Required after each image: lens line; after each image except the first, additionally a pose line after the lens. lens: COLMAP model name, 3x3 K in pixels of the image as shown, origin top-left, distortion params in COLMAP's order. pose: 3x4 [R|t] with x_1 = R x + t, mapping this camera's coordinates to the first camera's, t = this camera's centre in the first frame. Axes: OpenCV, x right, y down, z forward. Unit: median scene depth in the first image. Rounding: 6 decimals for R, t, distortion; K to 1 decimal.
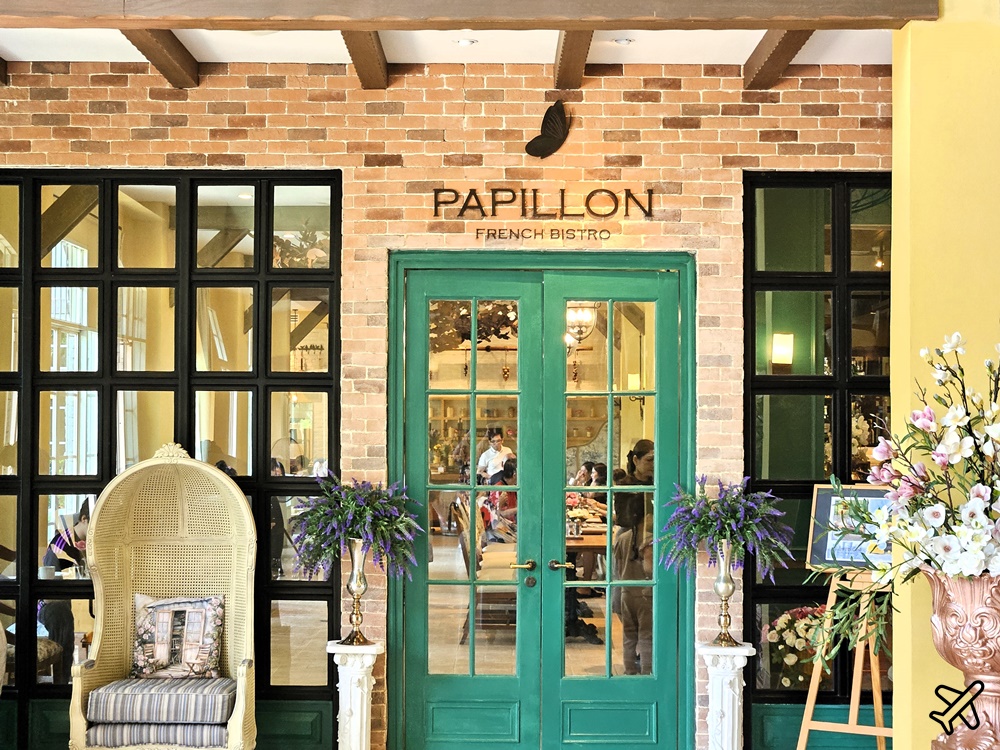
lens RADIAL K [[1960.5, 0, 500.0], [0, 1960.5, 375.0], [0, 0, 1]] dist [0.012054, 0.385301]
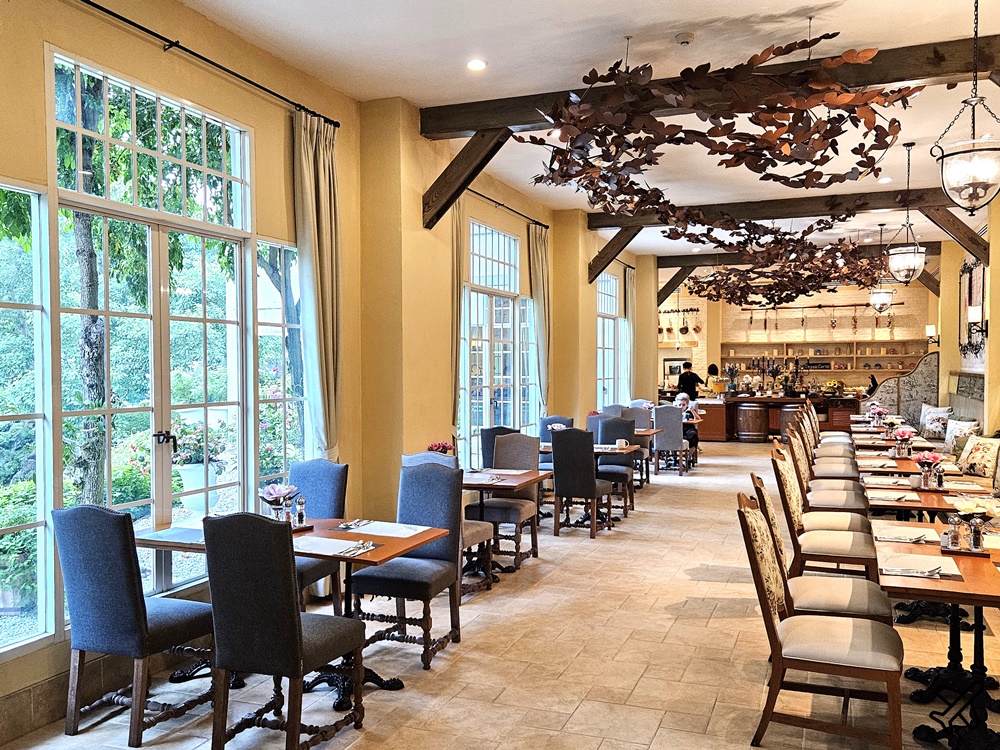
lens RADIAL K [[791.0, 0, 500.0], [0, 791.0, 375.0], [0, 0, 1]] dist [0.010144, 0.004983]
pose [[0.923496, -0.001857, -0.383603, -0.000009], [0.016360, 0.999269, 0.034547, 0.014146], [0.383259, -0.038180, 0.922851, 0.456648]]
